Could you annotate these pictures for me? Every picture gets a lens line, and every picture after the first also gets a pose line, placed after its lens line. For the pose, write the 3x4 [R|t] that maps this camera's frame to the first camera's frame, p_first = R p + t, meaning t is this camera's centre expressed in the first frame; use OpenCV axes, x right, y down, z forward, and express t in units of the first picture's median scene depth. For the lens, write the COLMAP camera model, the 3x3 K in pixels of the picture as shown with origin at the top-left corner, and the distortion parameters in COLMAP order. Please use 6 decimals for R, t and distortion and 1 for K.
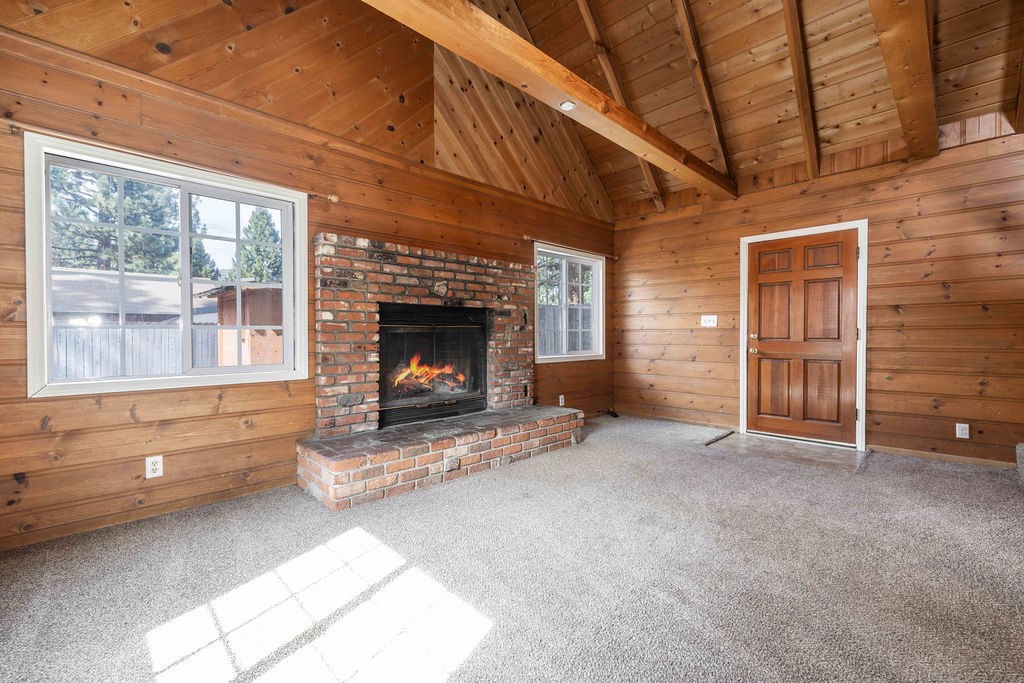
lens RADIAL K [[436.0, 0, 513.7], [0, 436.0, 340.4], [0, 0, 1]] dist [-0.001376, 0.001776]
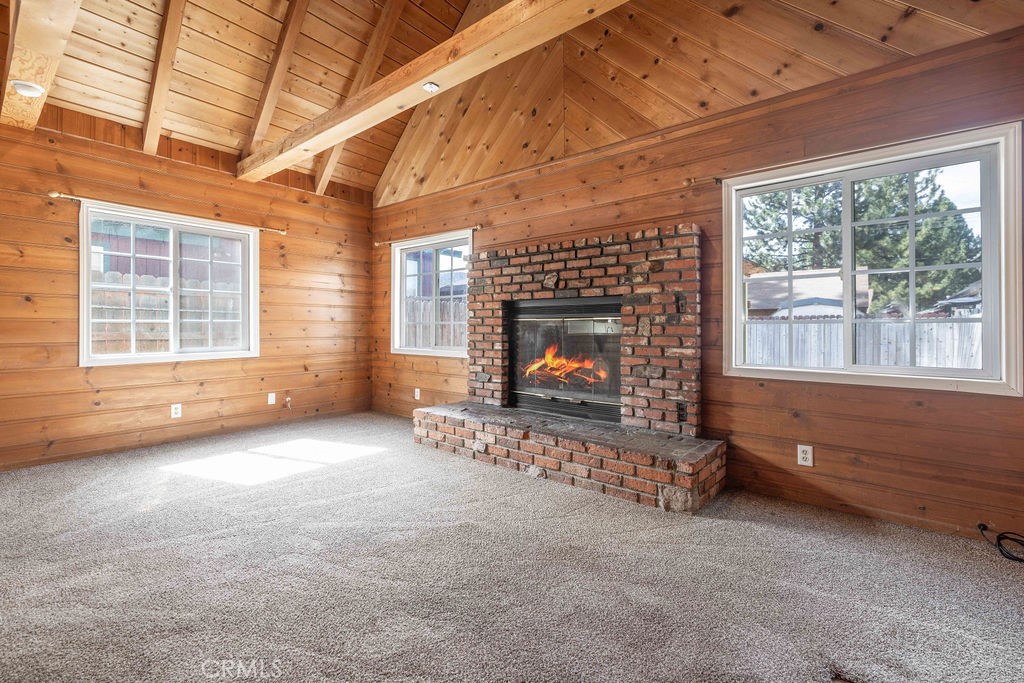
lens RADIAL K [[436.0, 0, 508.3], [0, 436.0, 328.7], [0, 0, 1]] dist [-0.001376, 0.001776]
pose [[0.110090, 0.007548, -0.993893, 0.791487], [-0.014815, 0.999873, 0.005952, -0.015255], [0.993811, 0.014069, 0.110188, 0.786229]]
